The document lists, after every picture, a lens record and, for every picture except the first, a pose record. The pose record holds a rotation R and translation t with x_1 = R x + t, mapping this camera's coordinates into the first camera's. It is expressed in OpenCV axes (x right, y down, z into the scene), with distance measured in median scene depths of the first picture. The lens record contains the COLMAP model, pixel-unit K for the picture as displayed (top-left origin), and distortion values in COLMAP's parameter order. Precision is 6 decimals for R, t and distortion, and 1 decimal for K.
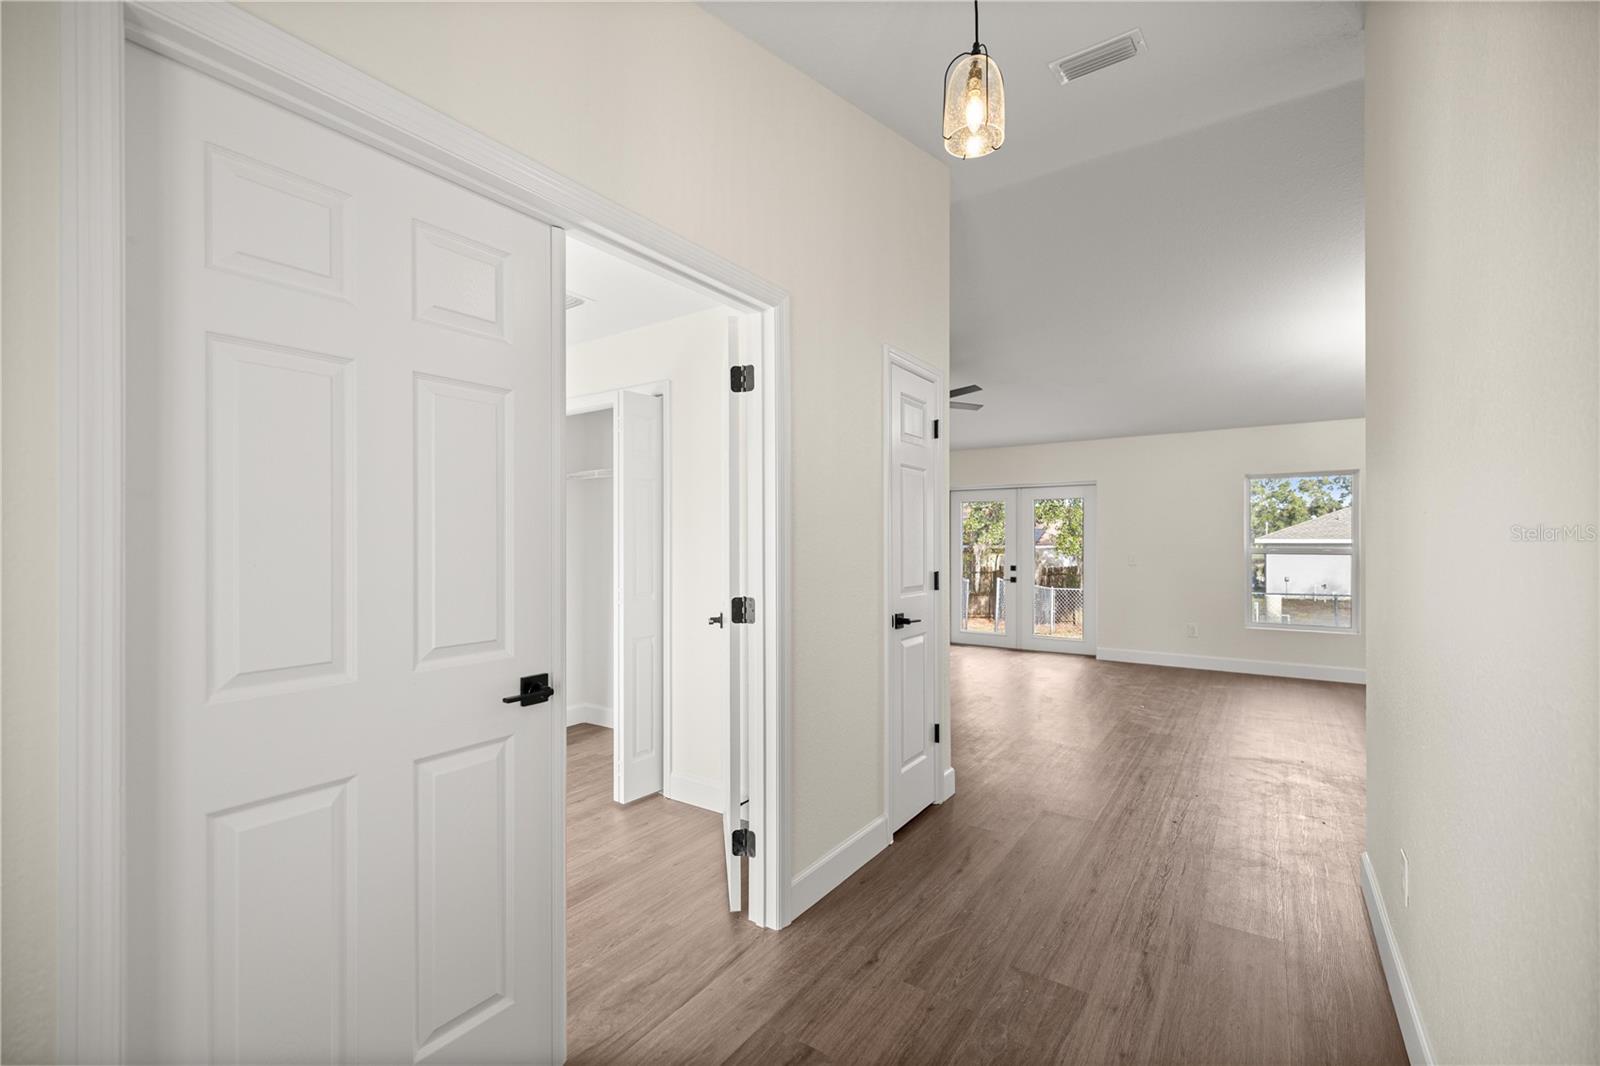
lens RADIAL K [[684.3, 0, 796.9], [0, 684.3, 533.2], [0, 0, 1]] dist [-0.001998, -0.000251]
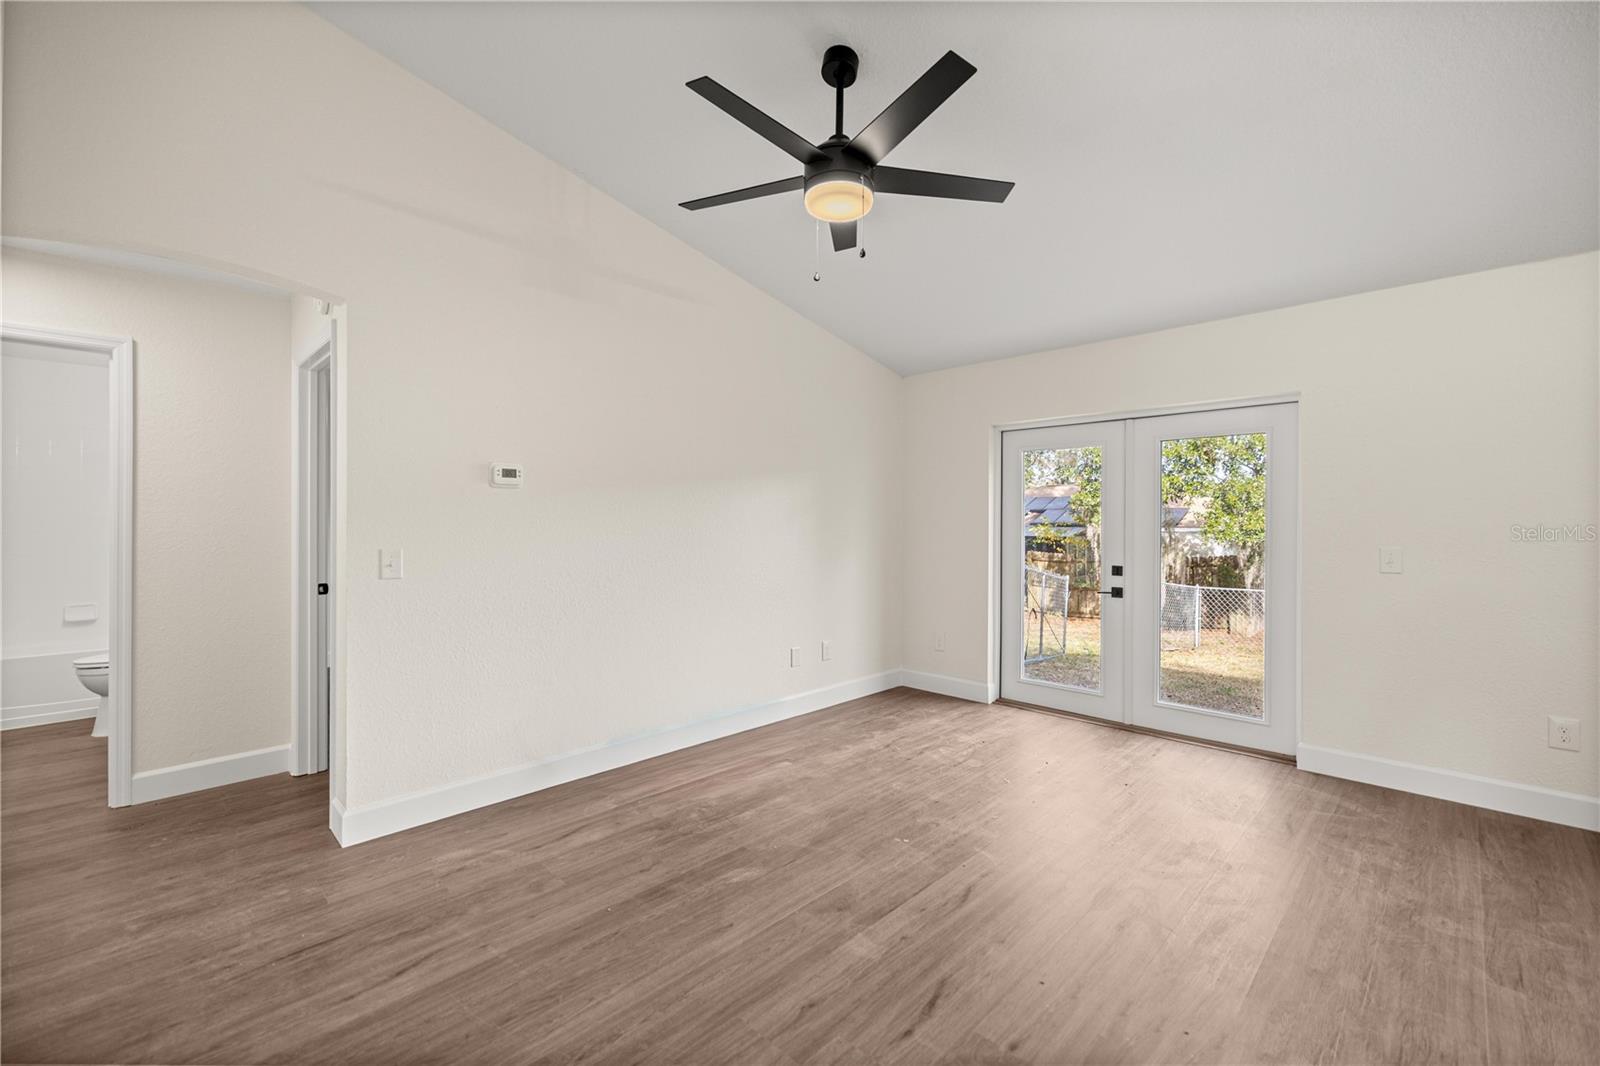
lens RADIAL K [[673.1, 0, 796.7], [0, 673.1, 525.4], [0, 0, 1]] dist [-0.000683, -0.000020]
pose [[0.983682, 0.002174, -0.179905, 0.084675], [0.000645, 0.999878, 0.015610, 0.004190], [0.179917, -0.015471, 0.983560, 0.226995]]
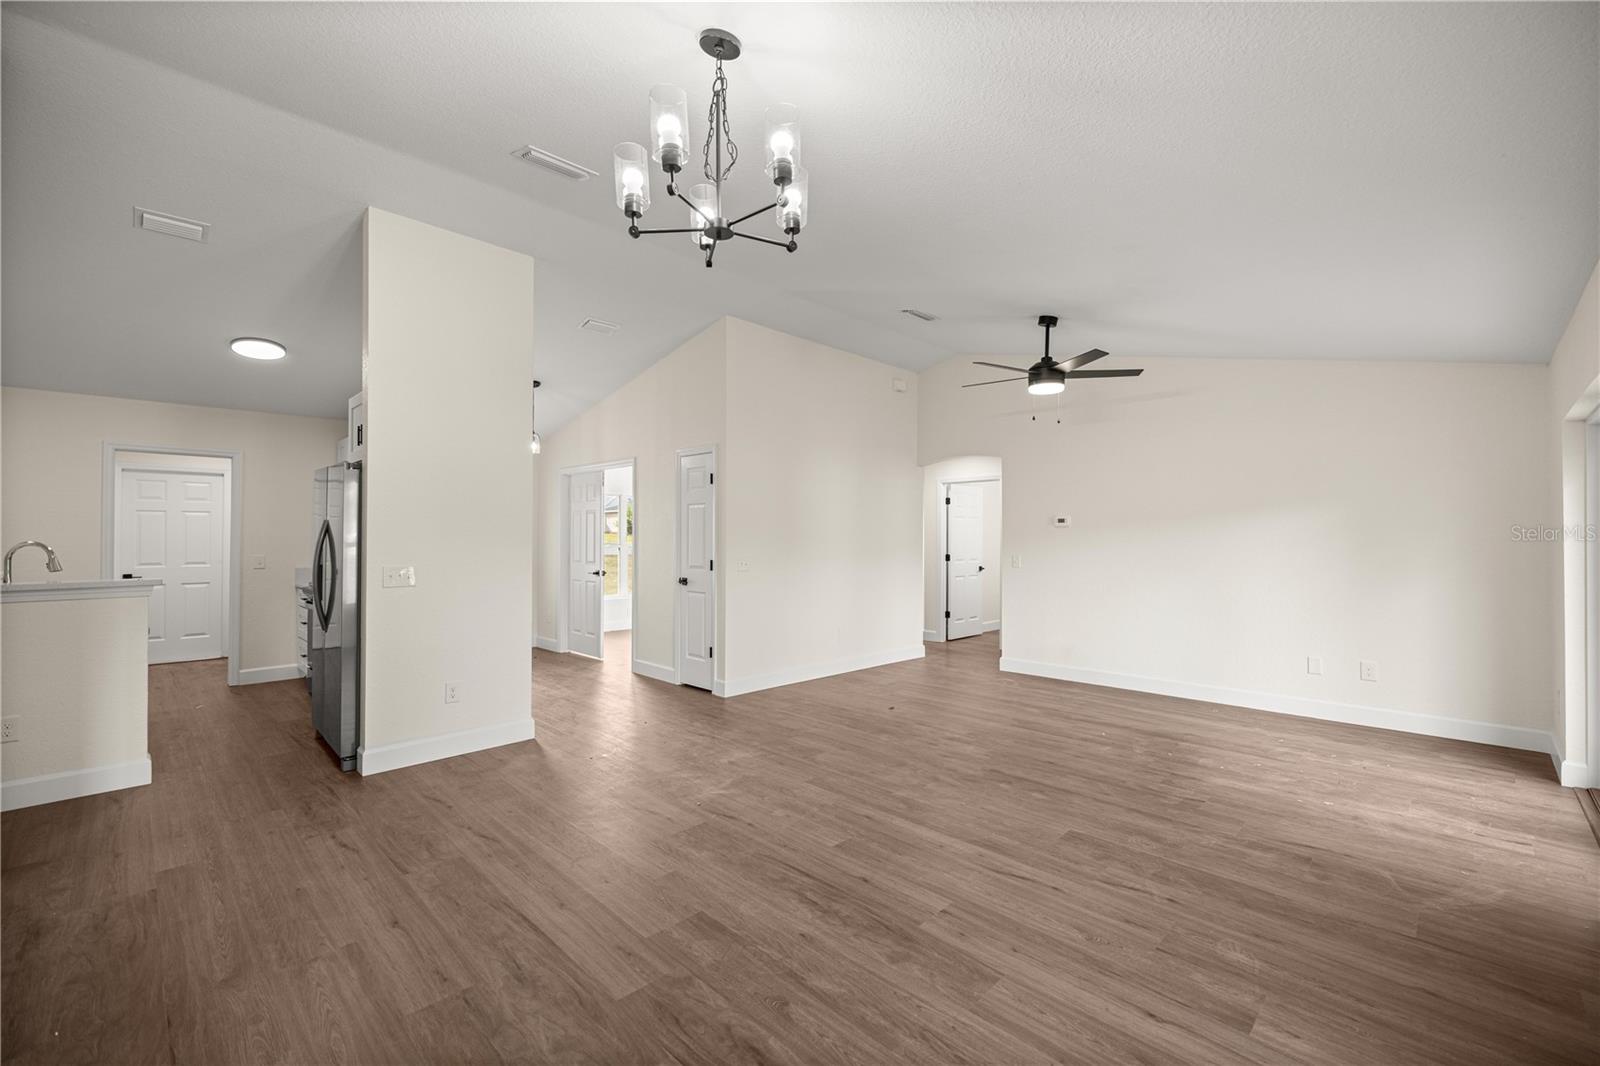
lens RADIAL K [[684.3, 0, 796.9], [0, 684.3, 533.2], [0, 0, 1]] dist [-0.001998, -0.000251]
pose [[-0.193393, -0.006680, -0.981099, 0.393570], [0.011804, 0.999889, -0.009134, 0.001457], [0.981050, -0.013347, -0.193293, 0.325800]]
